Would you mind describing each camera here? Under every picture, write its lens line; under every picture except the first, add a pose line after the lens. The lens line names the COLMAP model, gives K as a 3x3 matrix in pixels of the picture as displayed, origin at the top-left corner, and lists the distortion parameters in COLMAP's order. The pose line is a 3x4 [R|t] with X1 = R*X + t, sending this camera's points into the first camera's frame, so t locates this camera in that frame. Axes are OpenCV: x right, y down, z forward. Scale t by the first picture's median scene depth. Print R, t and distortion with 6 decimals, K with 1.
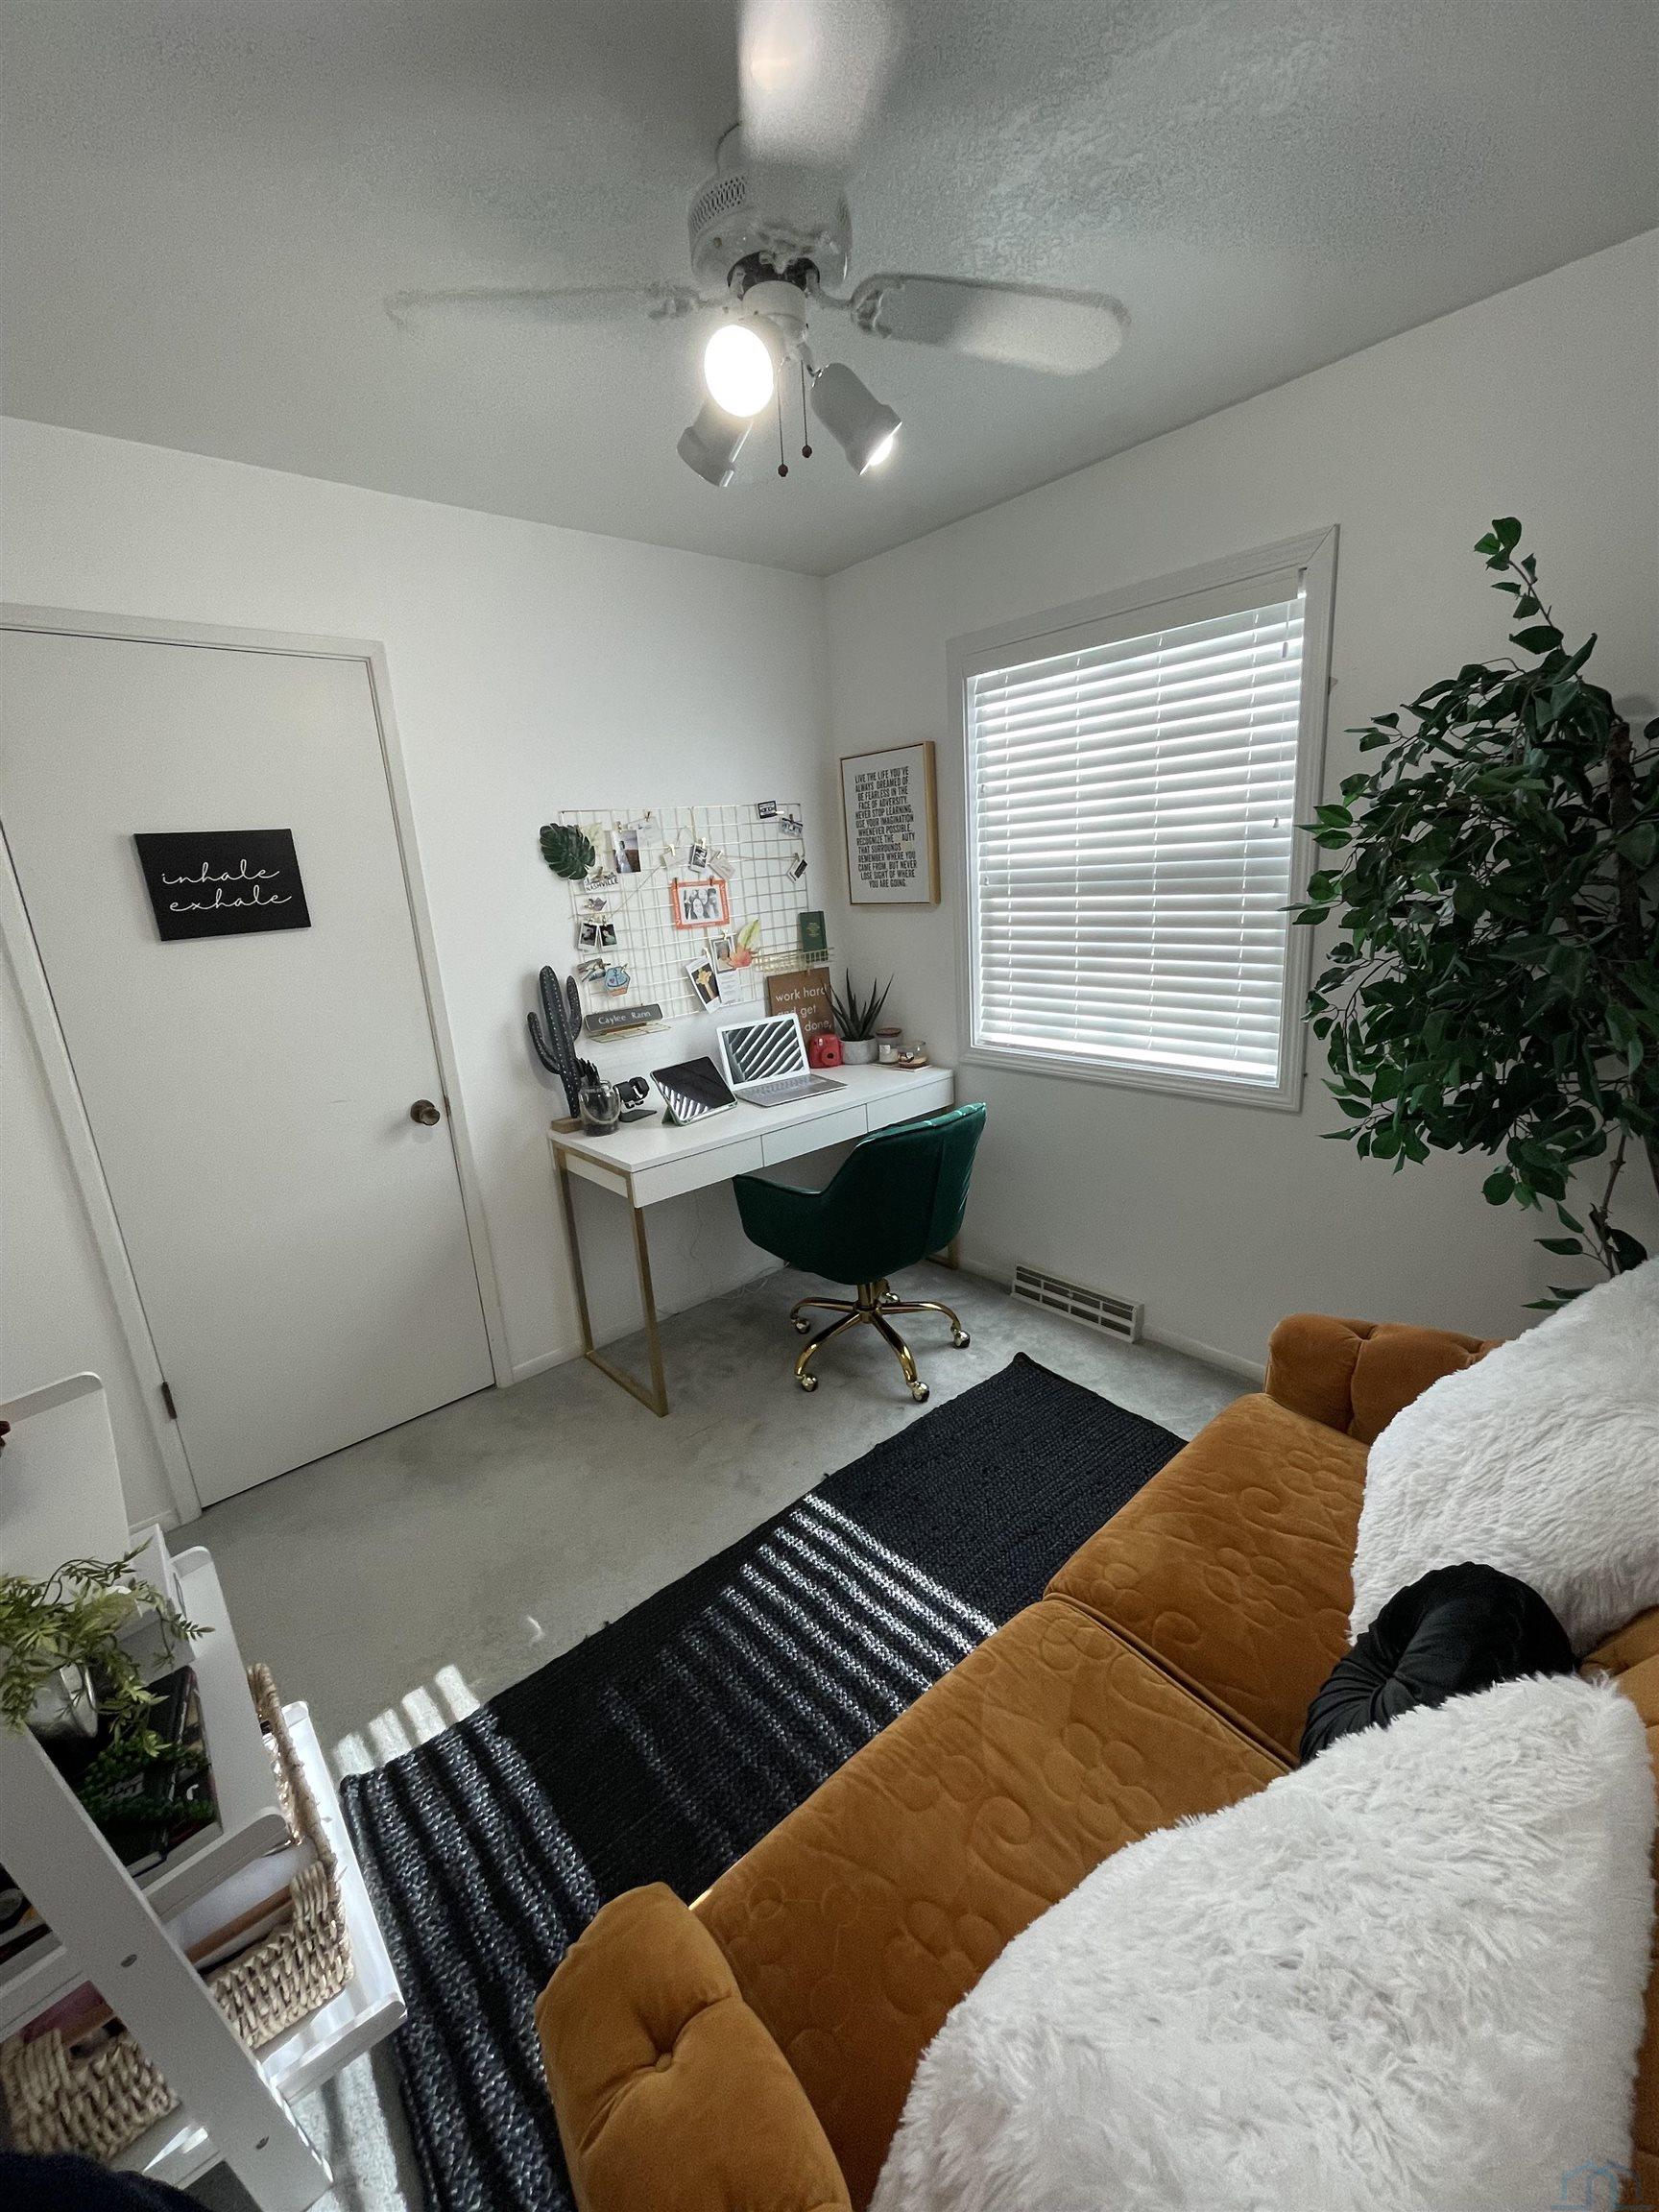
lens RADIAL K [[892.1, 0, 827.0], [0, 892.1, 1108.8], [0, 0, 1]] dist [-0.000325, 0.000086]
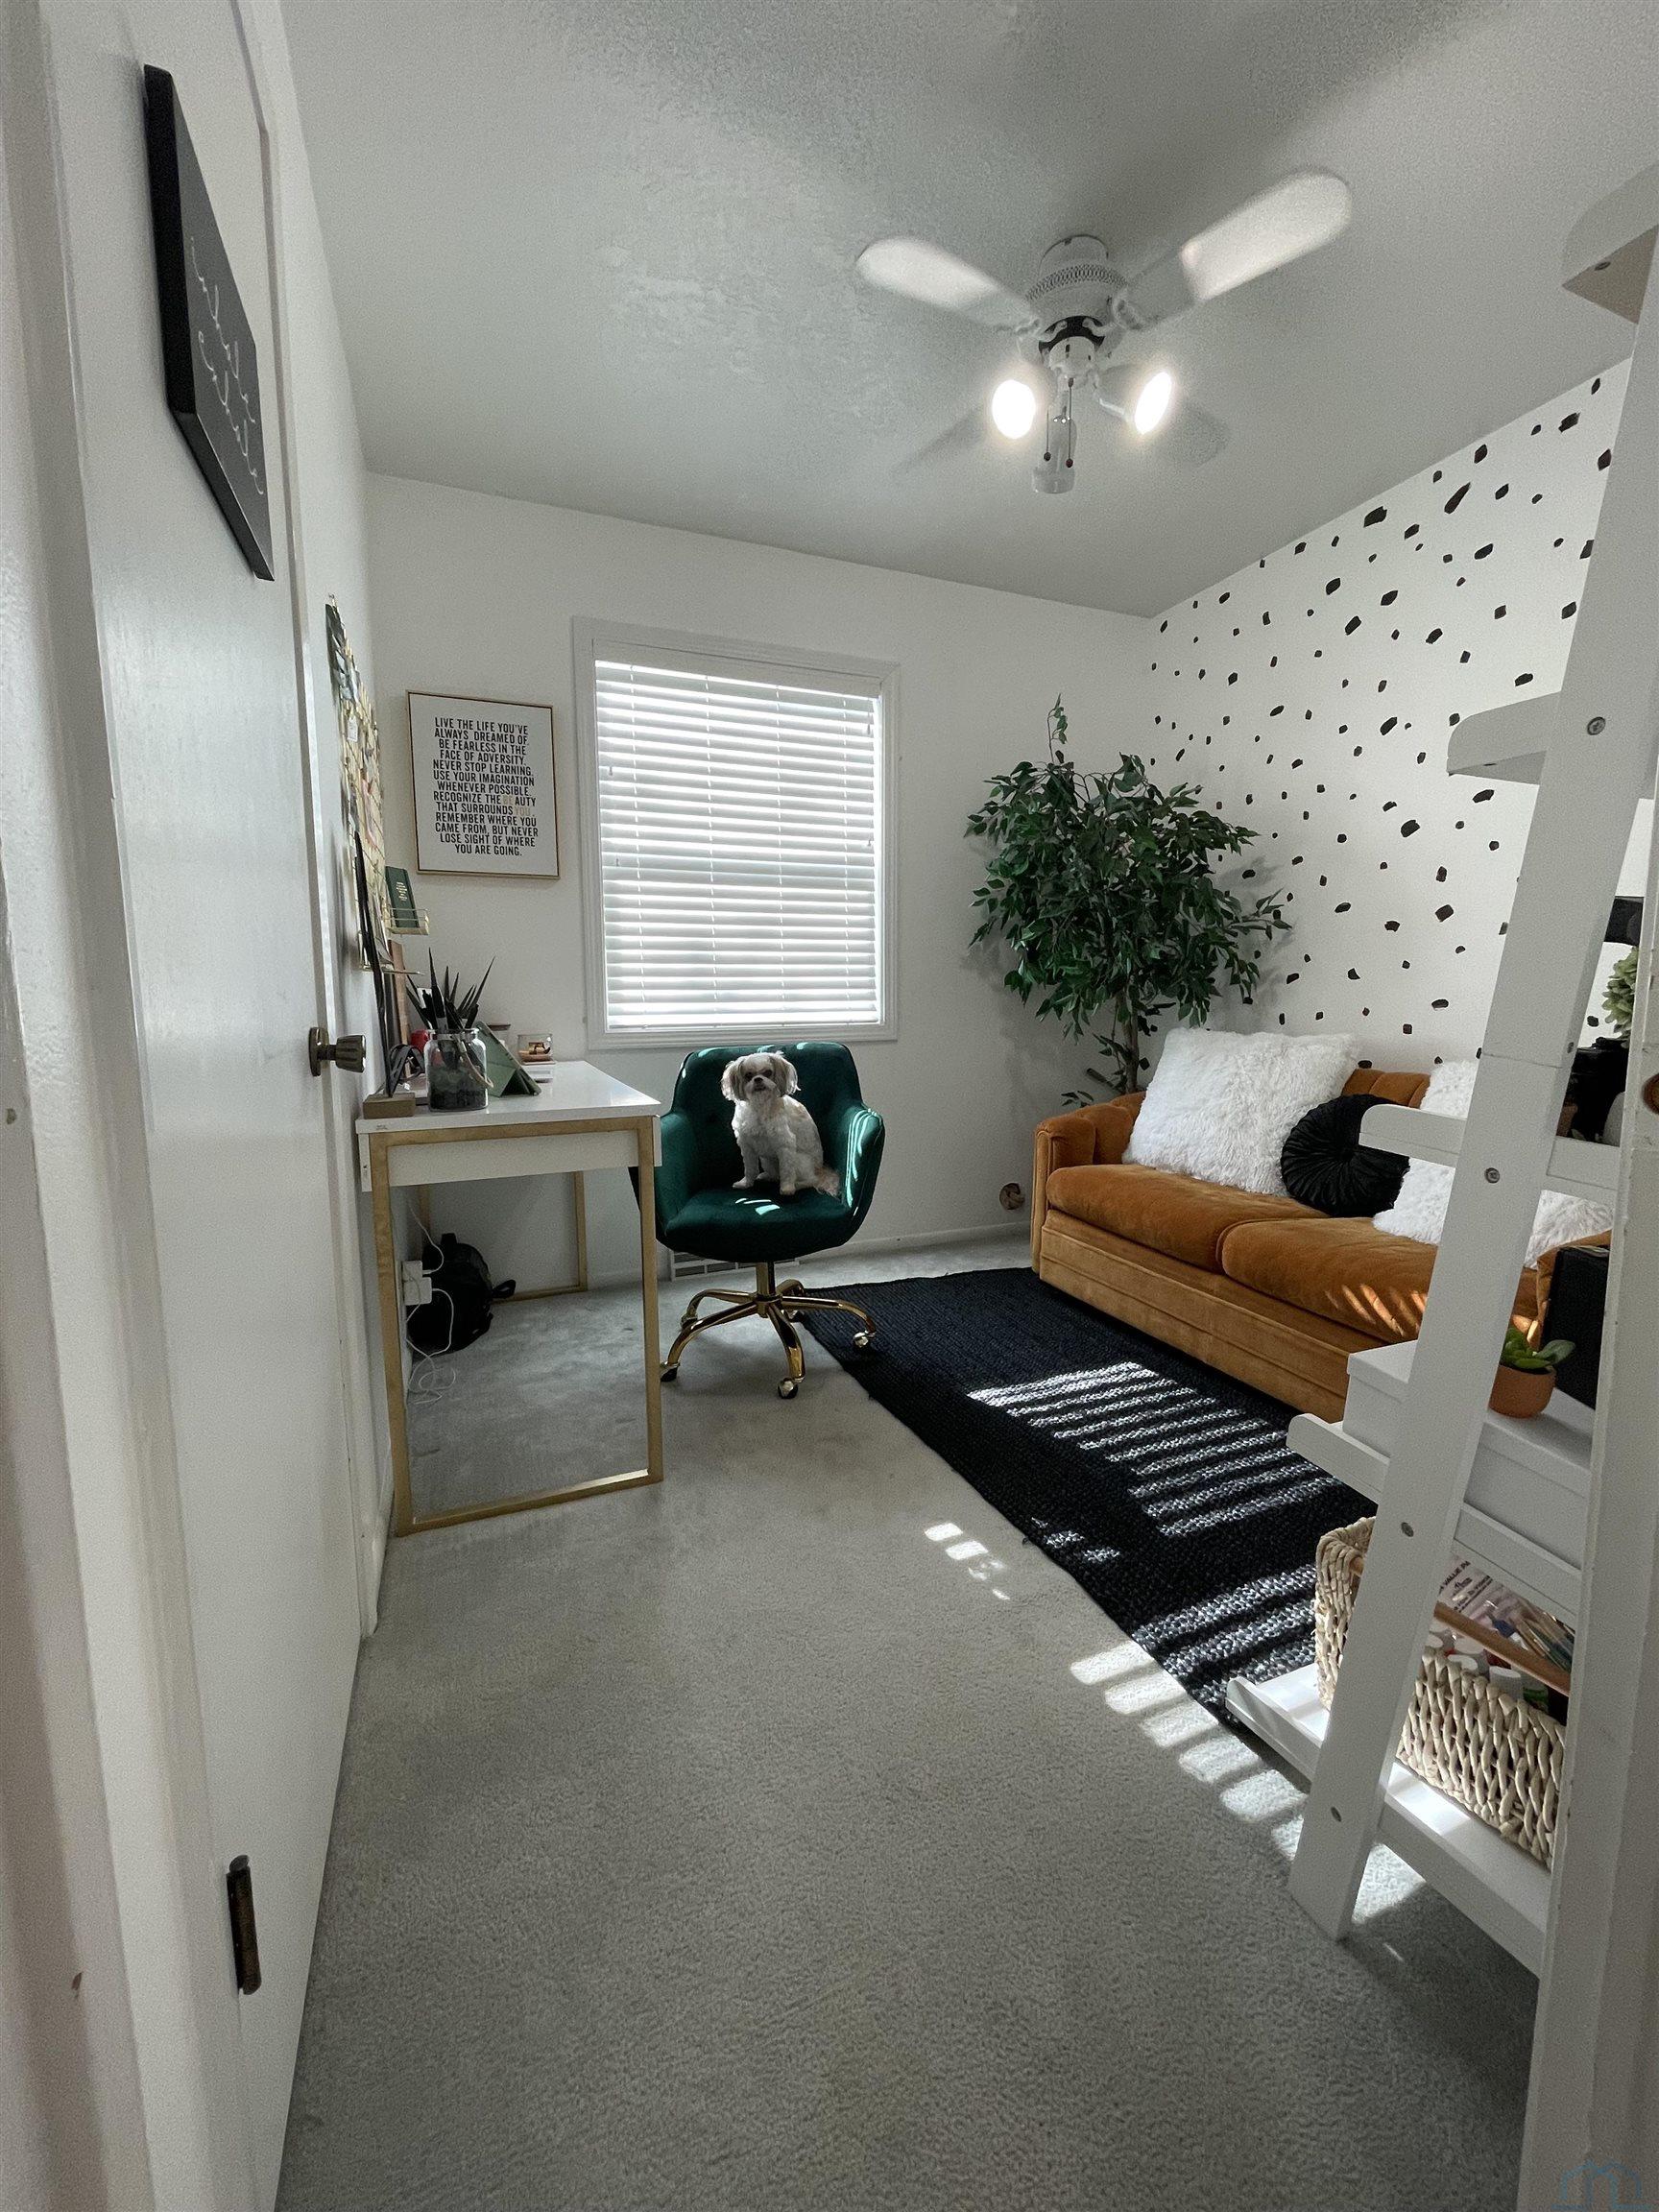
lens RADIAL K [[892.1, 0, 829.0], [0, 892.1, 1099.0], [0, 0, 1]] dist [-0.000325, 0.000086]
pose [[0.336094, -0.049105, 0.940548, -0.703782], [0.230699, 0.972510, -0.031664, 0.092512], [-0.913137, 0.227626, 0.338183, 0.505266]]
